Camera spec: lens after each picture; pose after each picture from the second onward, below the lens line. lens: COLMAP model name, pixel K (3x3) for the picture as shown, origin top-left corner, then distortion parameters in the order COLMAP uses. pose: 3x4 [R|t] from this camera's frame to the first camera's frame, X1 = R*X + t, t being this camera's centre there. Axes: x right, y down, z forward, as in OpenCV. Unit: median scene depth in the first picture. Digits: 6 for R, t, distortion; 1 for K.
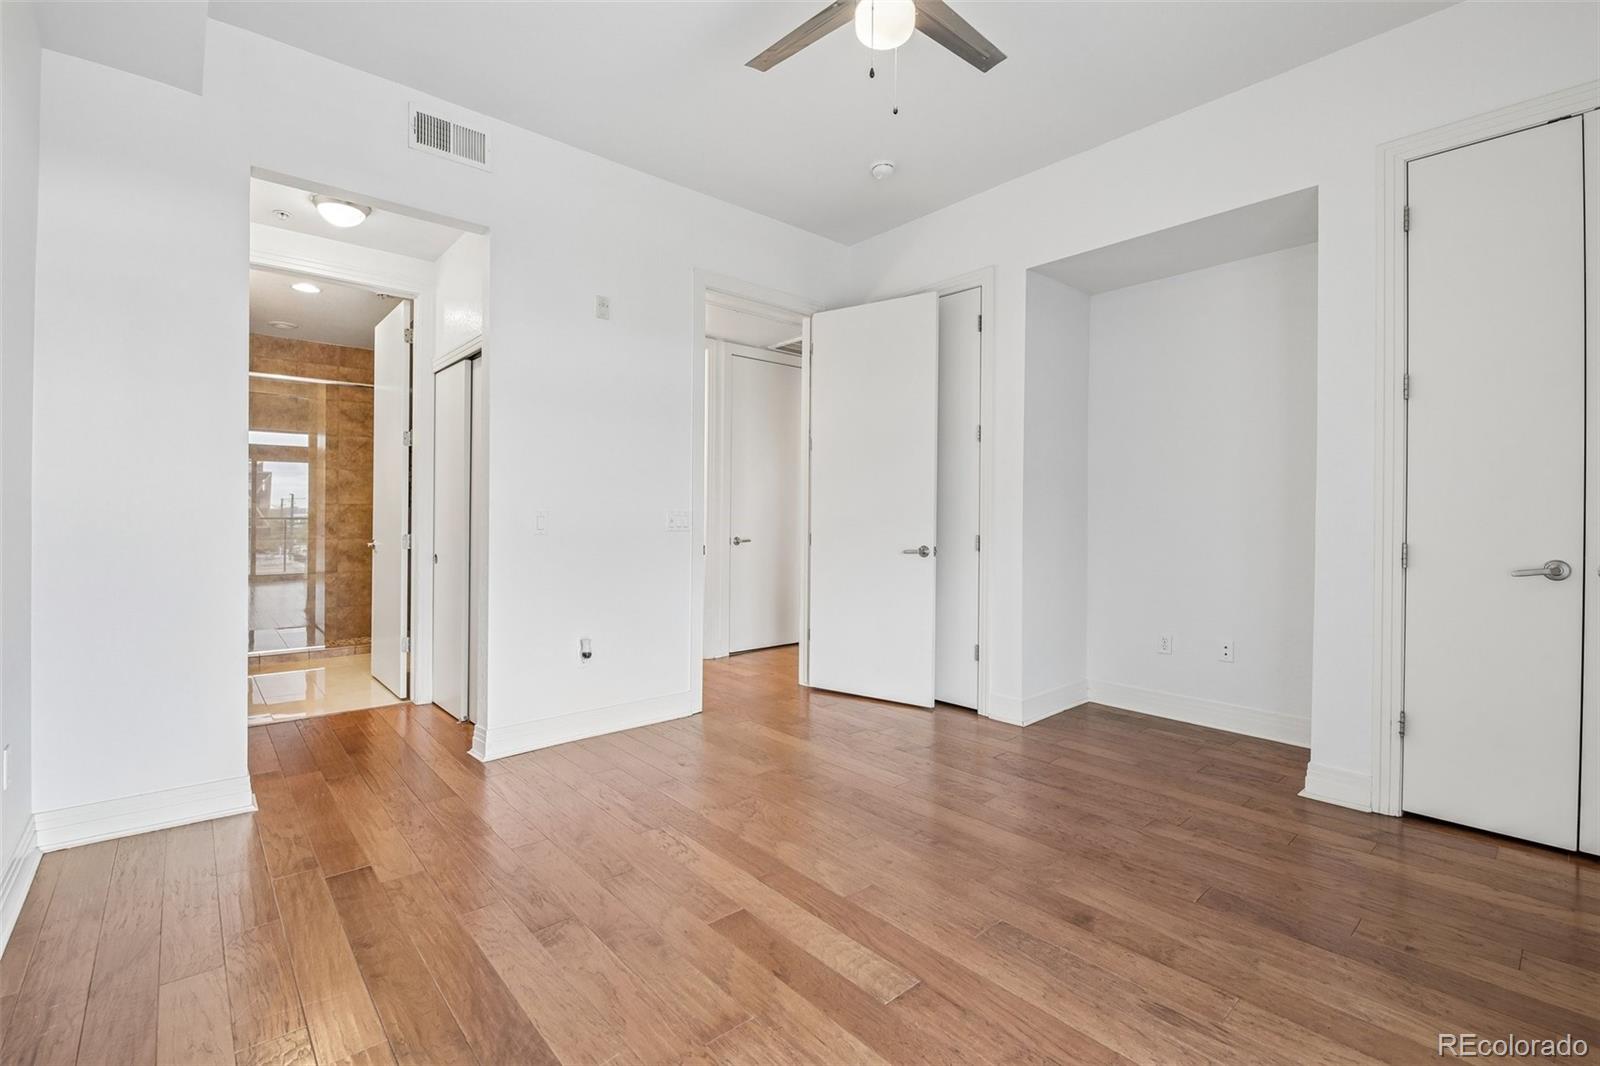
lens RADIAL K [[699.3, 0, 808.8], [0, 699.3, 521.9], [0, 0, 1]] dist [0.002173, -0.007279]
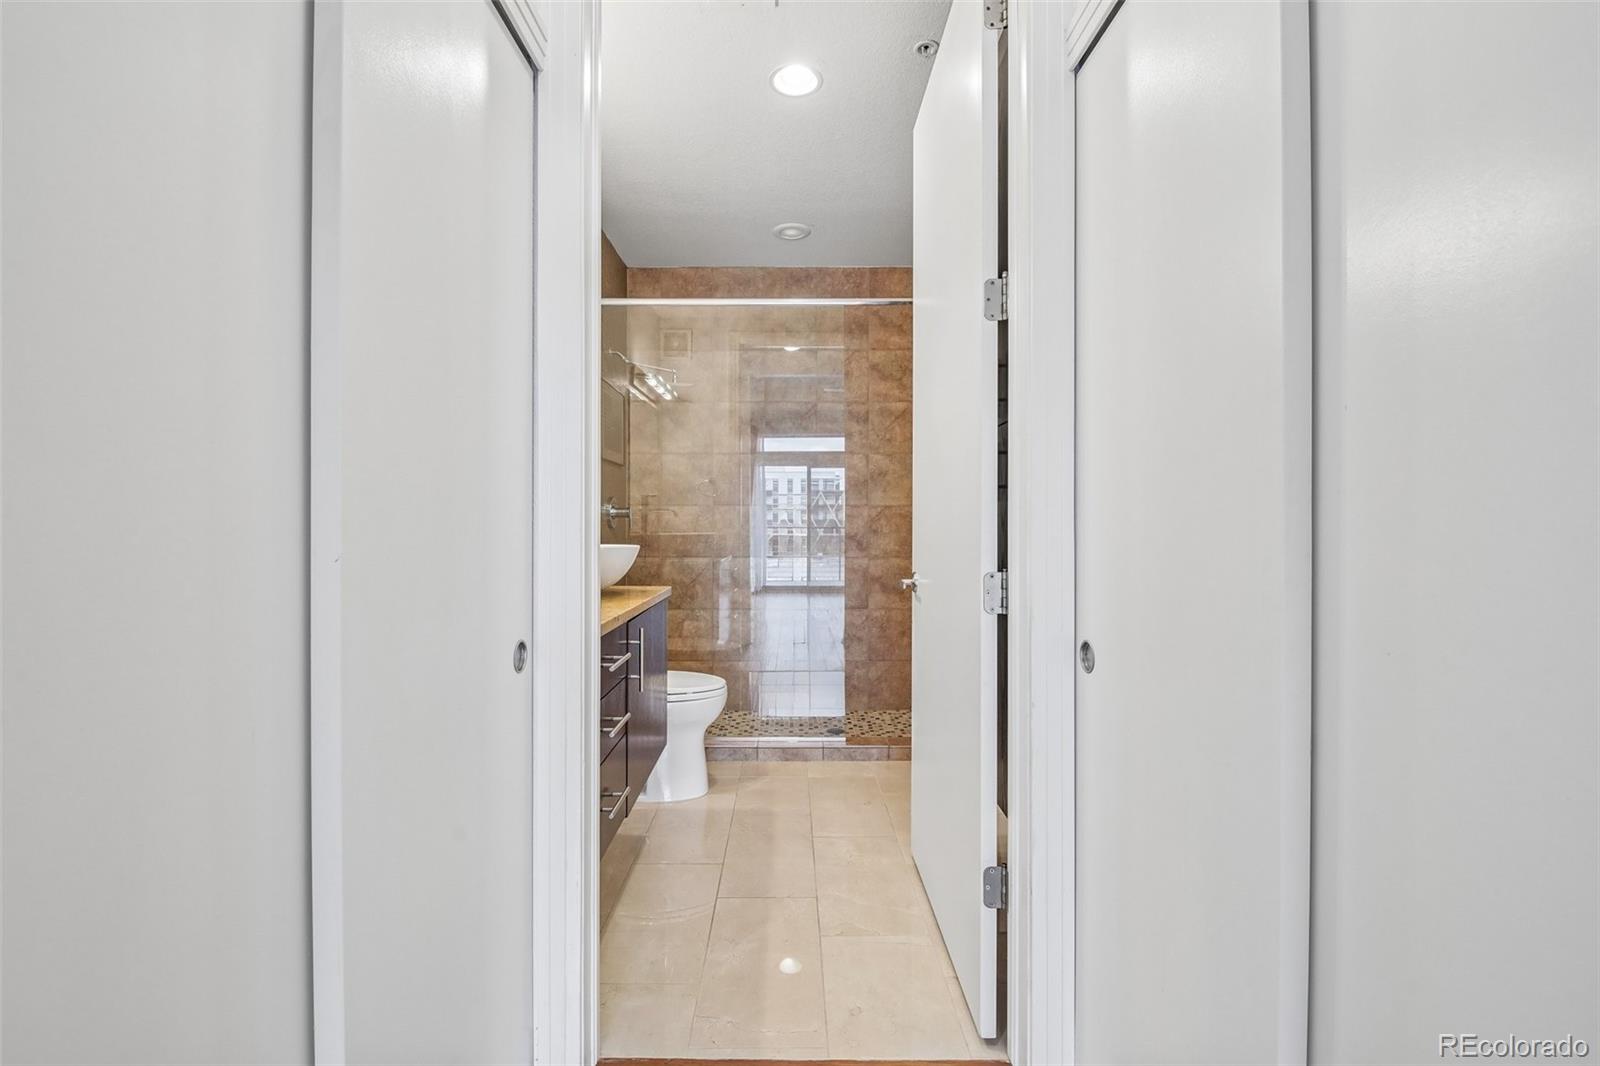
lens RADIAL K [[699.3, 0, 810.6], [0, 699.3, 528.2], [0, 0, 1]] dist [0.002173, -0.007279]
pose [[0.760905, -0.006344, -0.648833, -0.282194], [0.004662, 0.999980, -0.004309, -0.001931], [0.648847, 0.000254, 0.760919, 0.455344]]
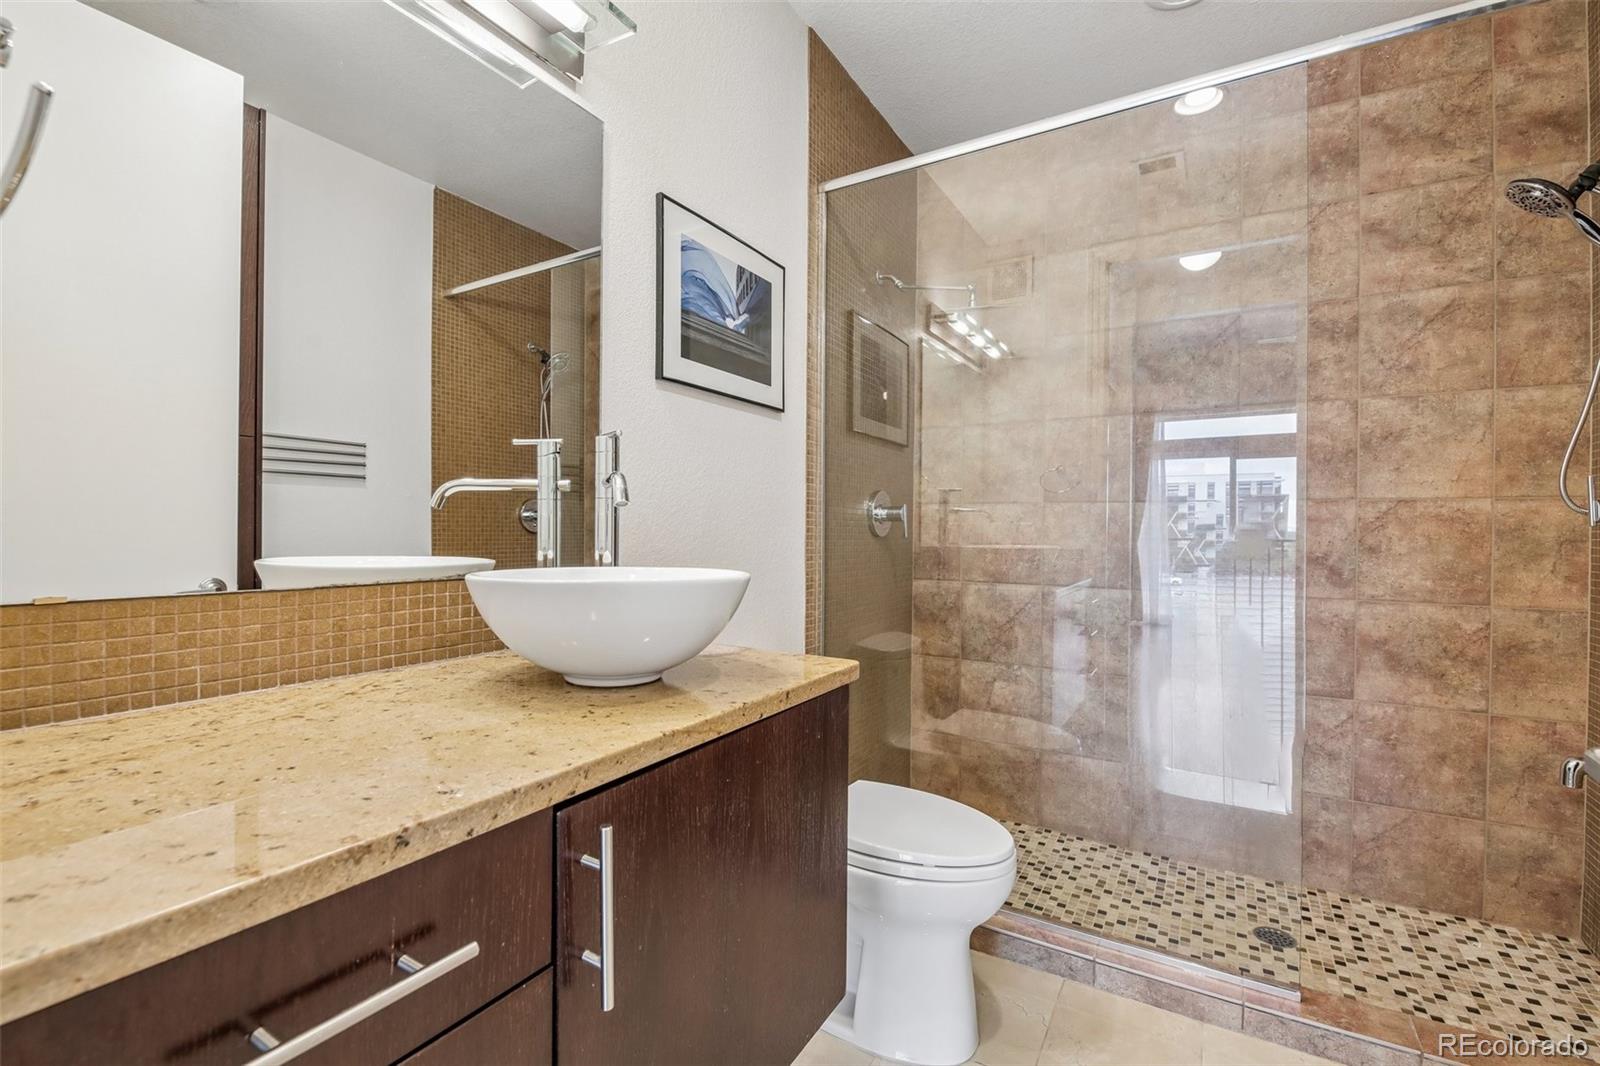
lens RADIAL K [[699.3, 0, 795.8], [0, 699.3, 534.0], [0, 0, 1]] dist [0.002173, -0.007279]
pose [[0.295494, -0.004187, -0.955335, -0.425436], [-0.010673, 0.999914, -0.007684, -0.003417], [0.955285, 0.012466, 0.295424, 0.632657]]
